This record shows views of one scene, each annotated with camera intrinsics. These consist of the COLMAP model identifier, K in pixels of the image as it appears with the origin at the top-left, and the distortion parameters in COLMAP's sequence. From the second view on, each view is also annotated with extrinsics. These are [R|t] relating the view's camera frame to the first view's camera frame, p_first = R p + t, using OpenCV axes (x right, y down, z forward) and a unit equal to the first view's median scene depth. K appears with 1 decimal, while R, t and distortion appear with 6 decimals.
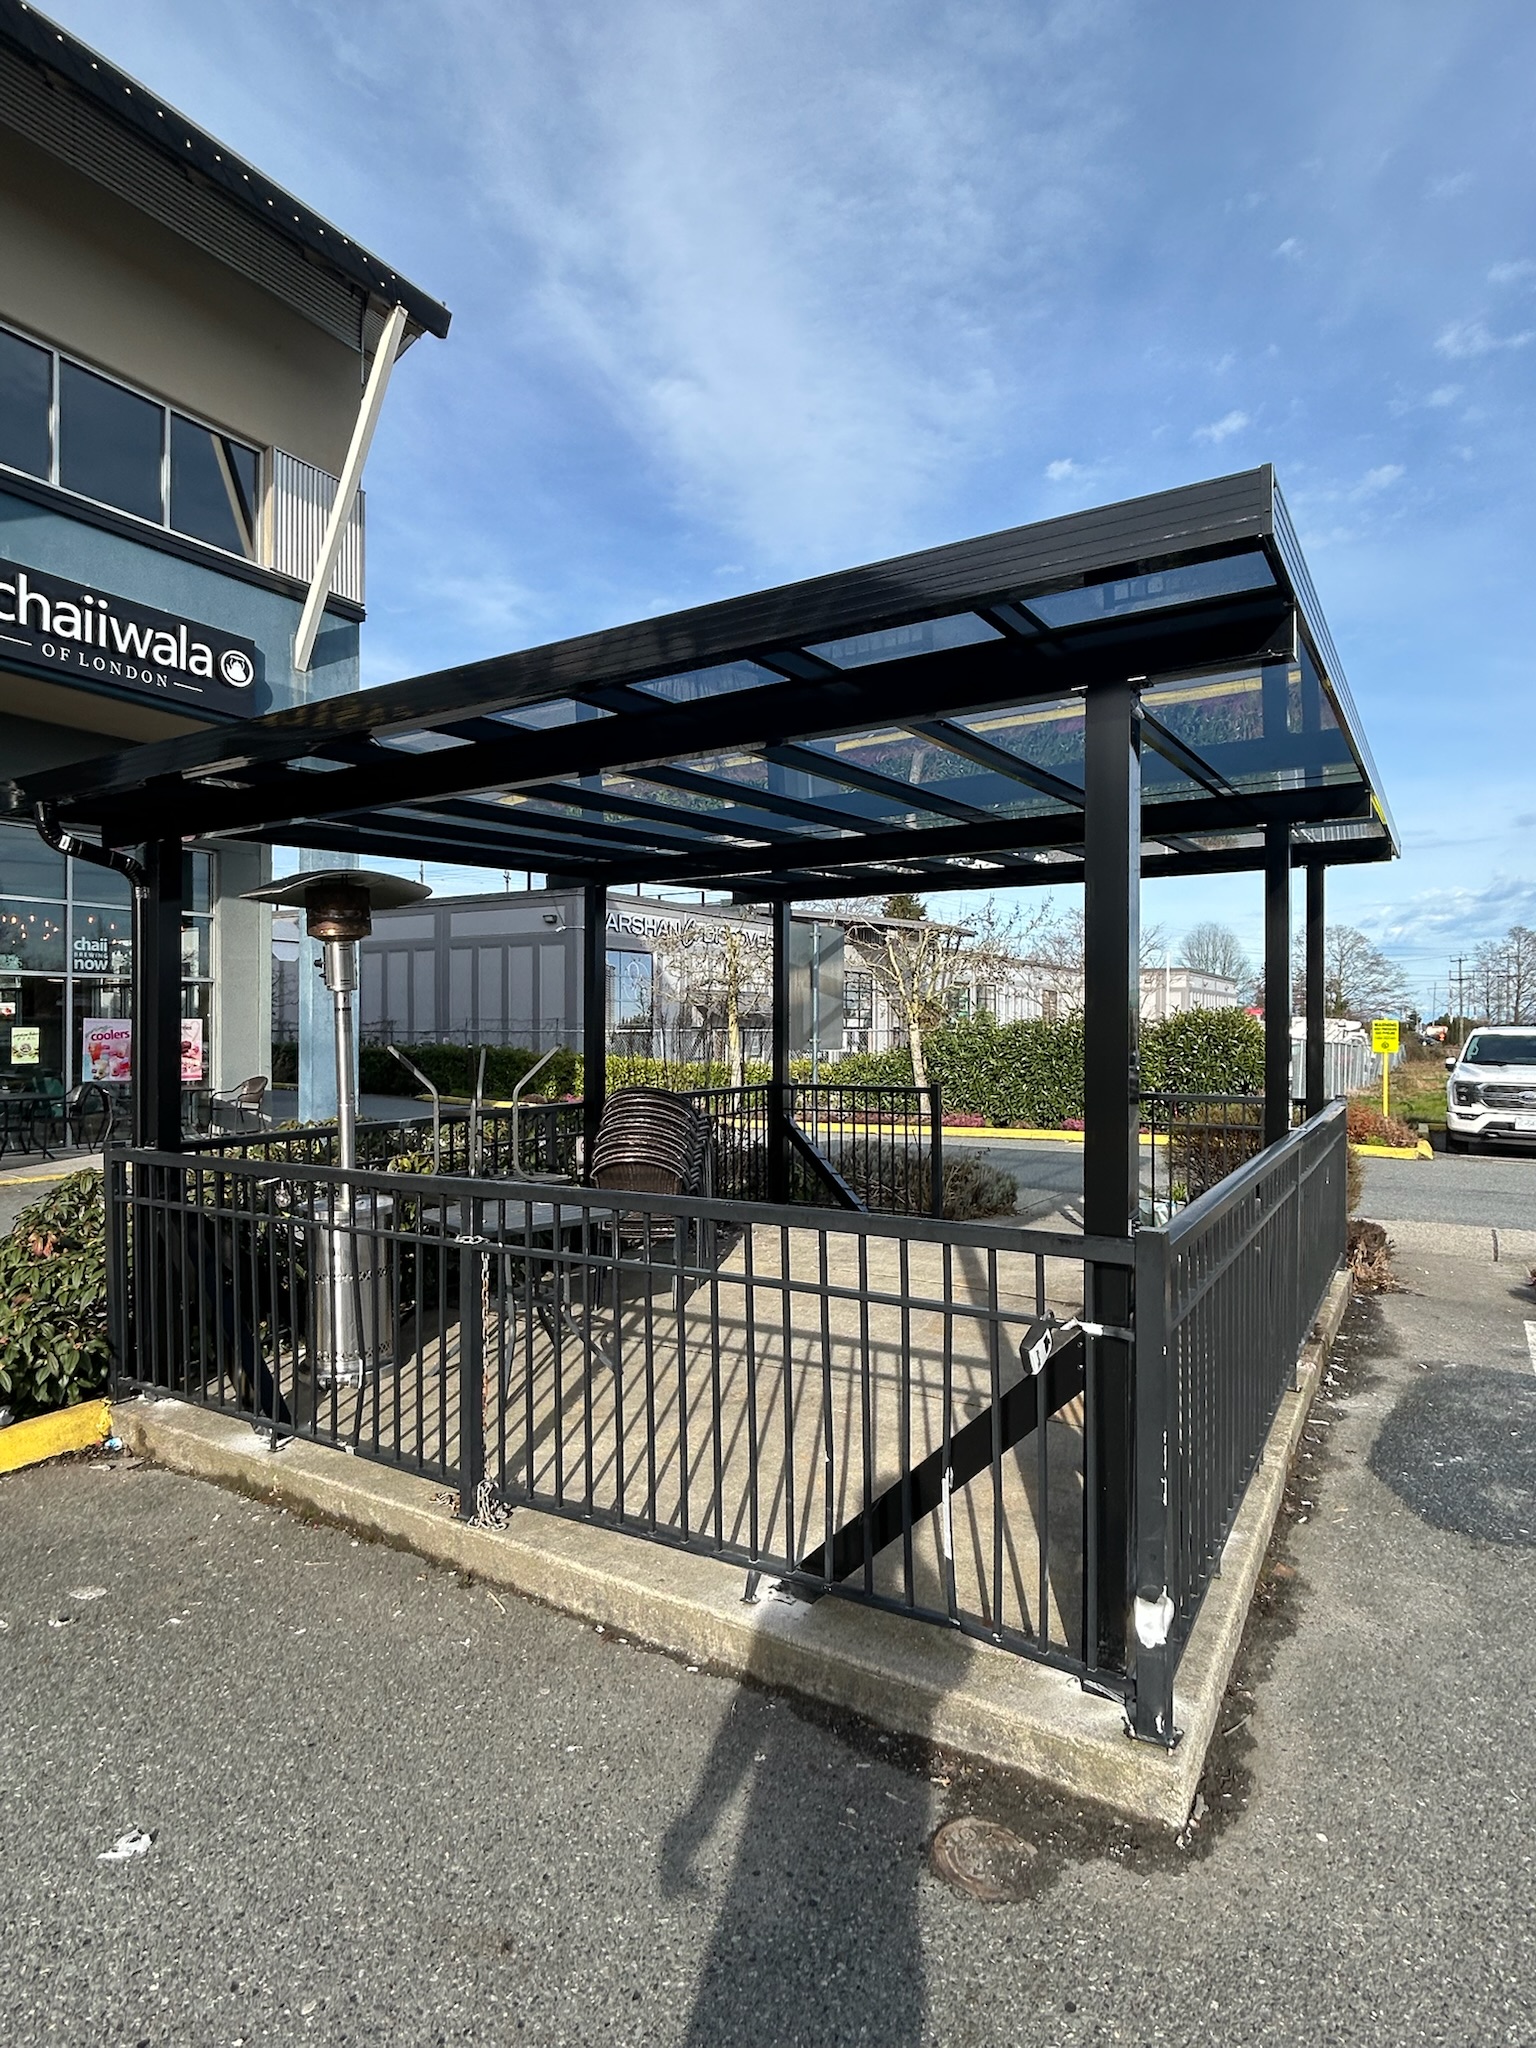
lens RADIAL K [[1089.7, 0, 766.3], [0, 1089.7, 1021.5], [0, 0, 1]] dist [0.004201, 0.000466]
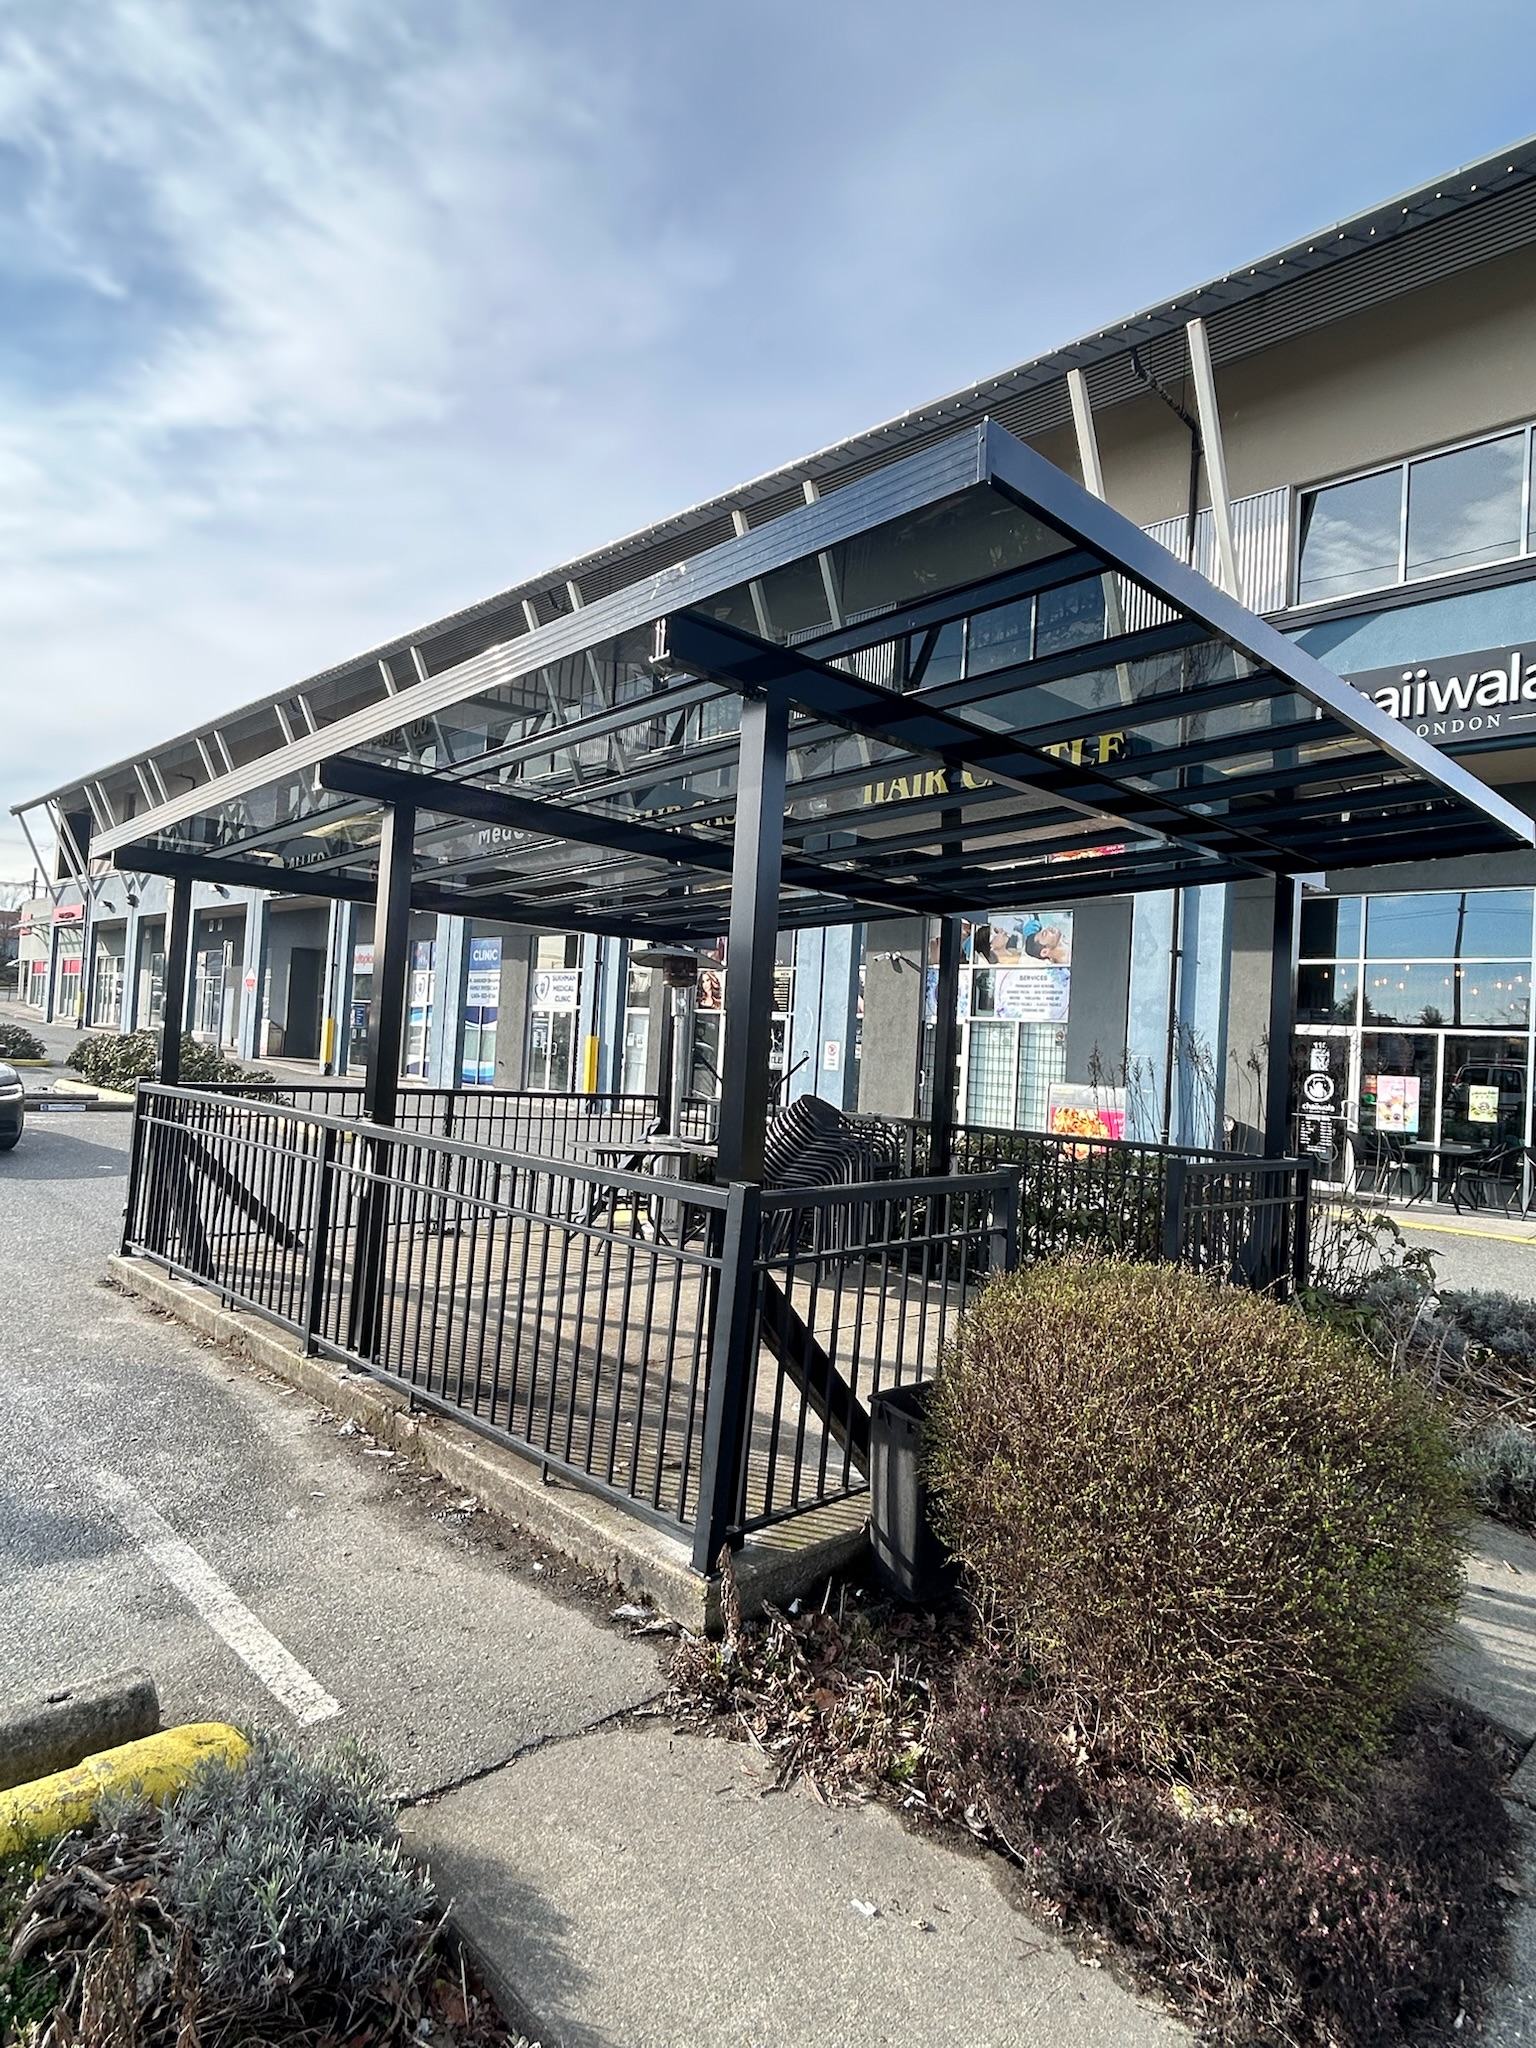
lens RADIAL K [[1136.6, 0, 765.7], [0, 1136.6, 1014.1], [0, 0, 1]] dist [-0.001425, -0.000188]
pose [[-0.227138, -0.040811, -0.973007, 0.563359], [-0.060614, 0.997777, -0.027700, 0.009587], [0.971974, 0.052686, -0.229107, 0.645279]]
